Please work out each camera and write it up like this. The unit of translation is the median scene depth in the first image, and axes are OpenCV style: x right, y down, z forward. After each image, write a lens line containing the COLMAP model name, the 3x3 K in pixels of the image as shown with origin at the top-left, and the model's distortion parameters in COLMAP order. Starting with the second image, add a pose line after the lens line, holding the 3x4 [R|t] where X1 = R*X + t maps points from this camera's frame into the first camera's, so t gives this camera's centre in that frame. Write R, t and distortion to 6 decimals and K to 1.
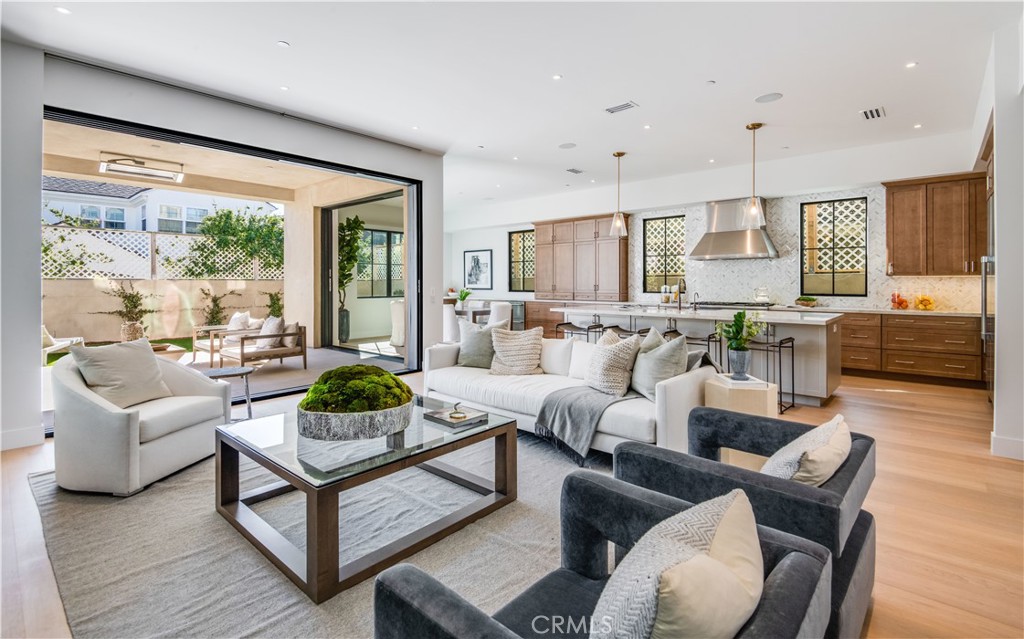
lens RADIAL K [[473.9, 0, 515.4], [0, 473.9, 282.5], [0, 0, 1]] dist [-0.000580, -0.000443]
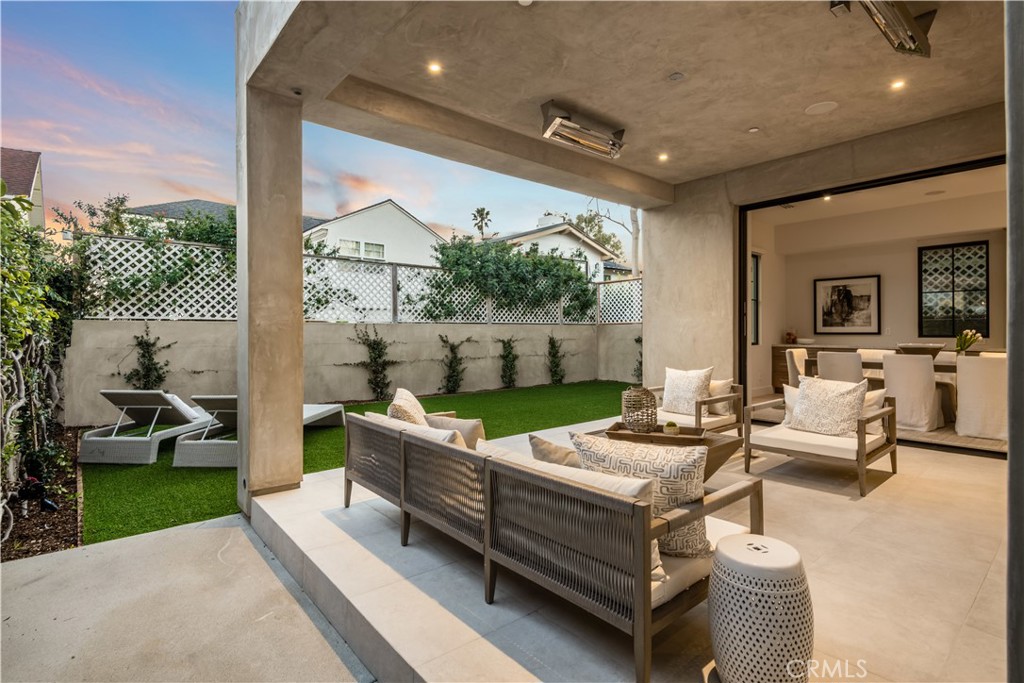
lens RADIAL K [[494.9, 0, 512.8], [0, 494.9, 330.3], [0, 0, 1]] dist [0.039622, -0.000145]
pose [[0.989510, -0.003243, -0.144431, -0.491596], [0.003235, 0.999995, -0.000293, 0.008148], [0.144432, -0.000178, 0.989515, 0.220426]]
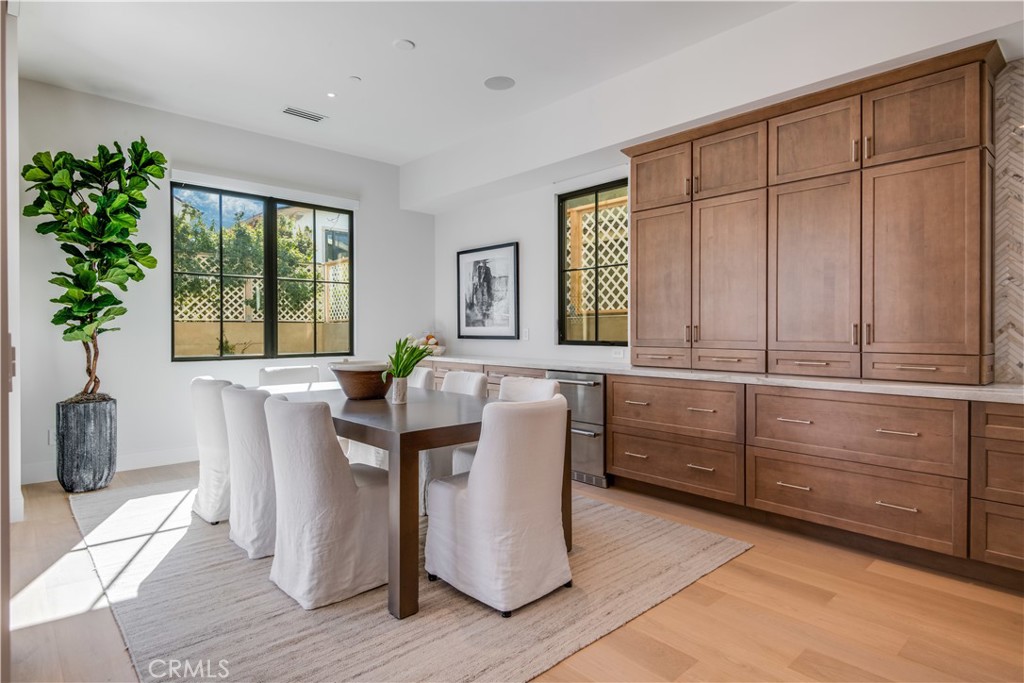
lens RADIAL K [[550.0, 0, 509.9], [0, 550.0, 330.4], [0, 0, 1]] dist [0.033341, -0.021117]
pose [[0.994340, -0.000552, -0.106243, -0.005617], [0.000866, 0.999995, 0.002908, 0.006515], [0.106241, -0.002983, 0.994336, 0.546099]]
